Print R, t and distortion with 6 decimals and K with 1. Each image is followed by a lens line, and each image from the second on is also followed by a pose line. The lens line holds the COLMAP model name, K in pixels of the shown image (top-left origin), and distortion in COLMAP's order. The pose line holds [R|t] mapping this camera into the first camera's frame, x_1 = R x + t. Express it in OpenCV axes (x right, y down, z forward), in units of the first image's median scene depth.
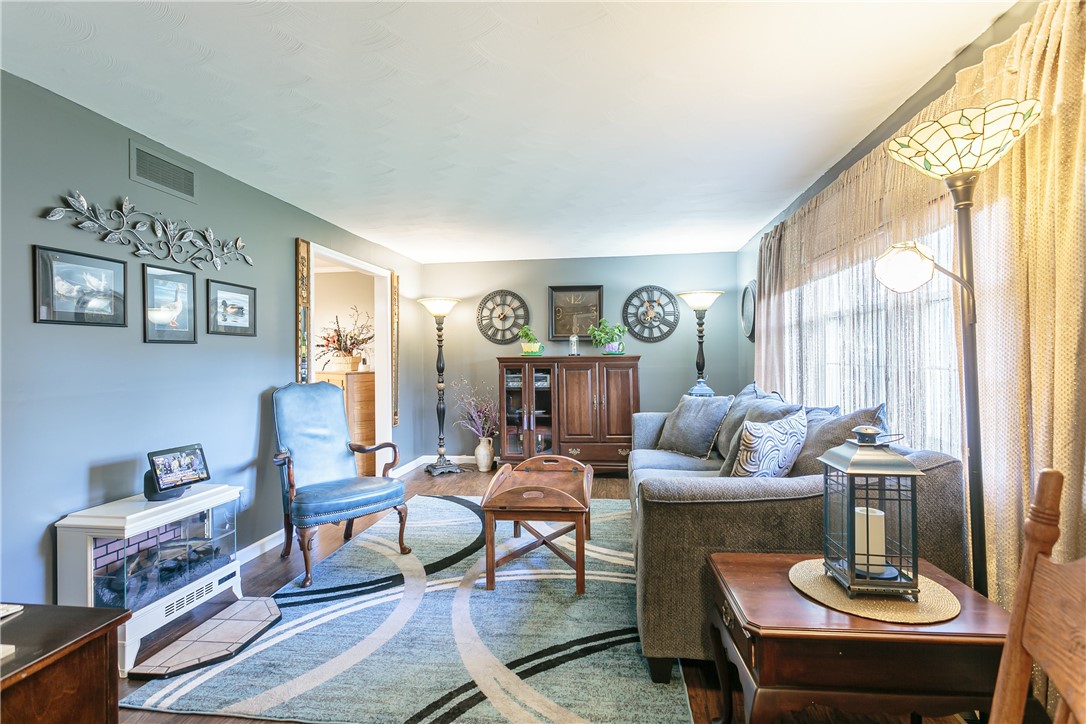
lens RADIAL K [[525.6, 0, 535.2], [0, 525.6, 355.0], [0, 0, 1]] dist [-0.000868, 0.002370]
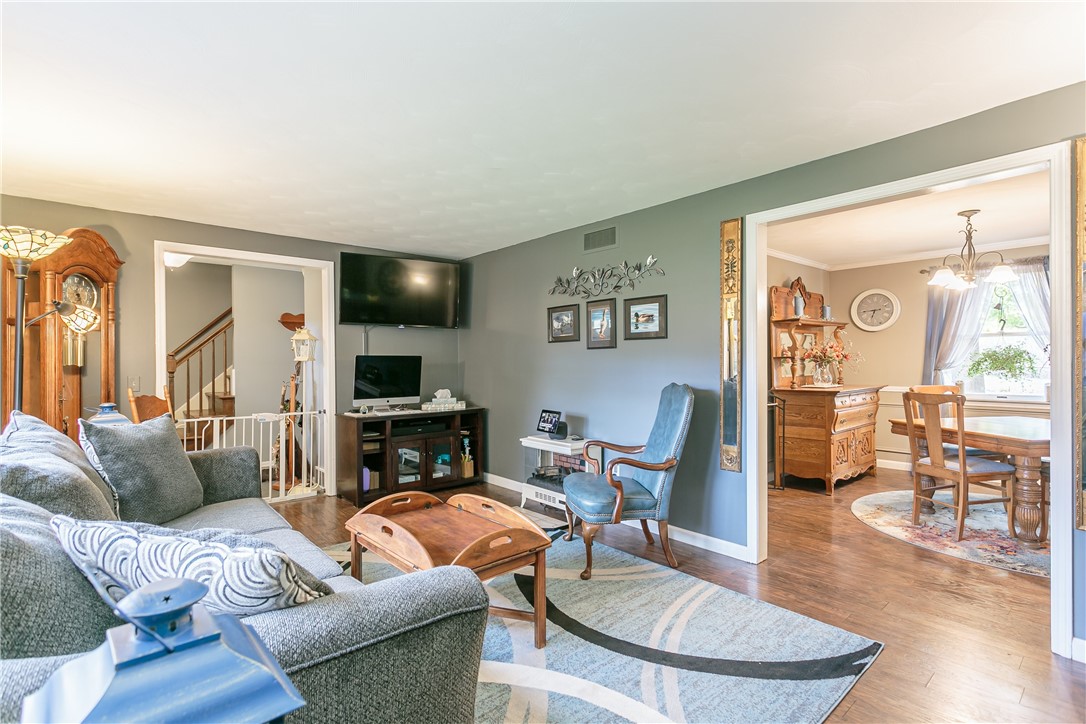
lens RADIAL K [[525.6, 0, 543.7], [0, 525.6, 359.3], [0, 0, 1]] dist [-0.000868, 0.002370]
pose [[-0.654120, 0.012898, -0.756280, 0.582927], [0.015255, 0.999876, 0.003858, -0.000002], [0.756237, -0.009014, -0.654236, 1.896605]]
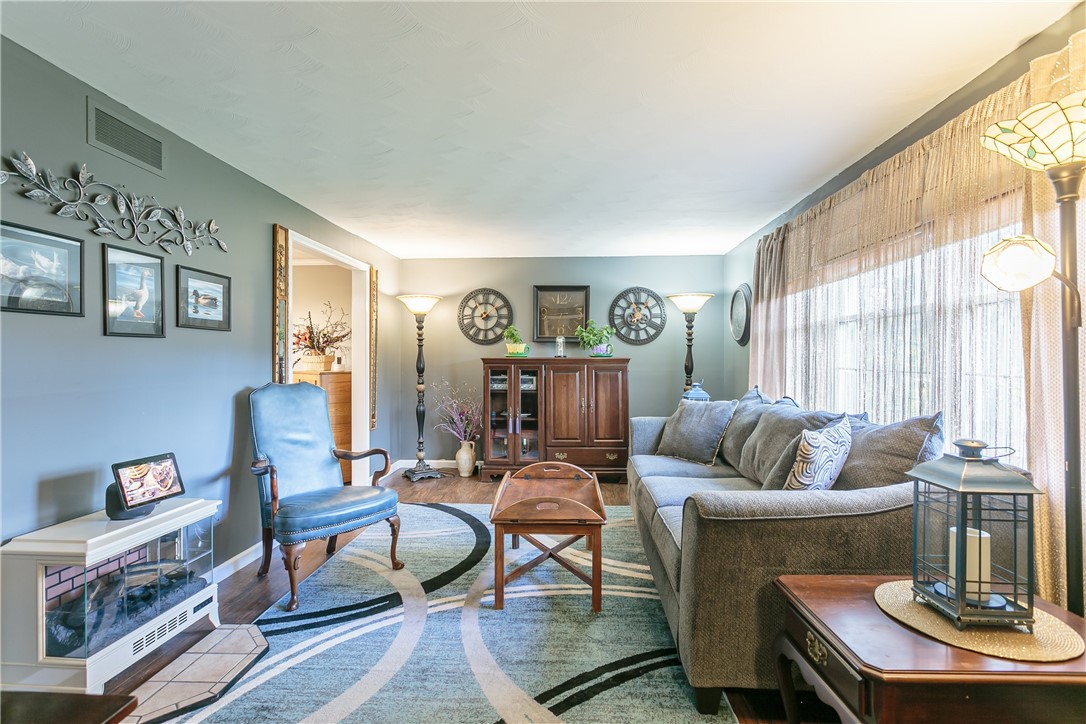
lens RADIAL K [[525.6, 0, 539.7], [0, 525.6, 363.6], [0, 0, 1]] dist [-0.000868, 0.002370]
pose [[0.996903, 0.011655, 0.077779, -0.093163], [-0.012691, 0.999837, 0.012839, 0.002083], [-0.077616, -0.013786, 0.996888, 0.080058]]
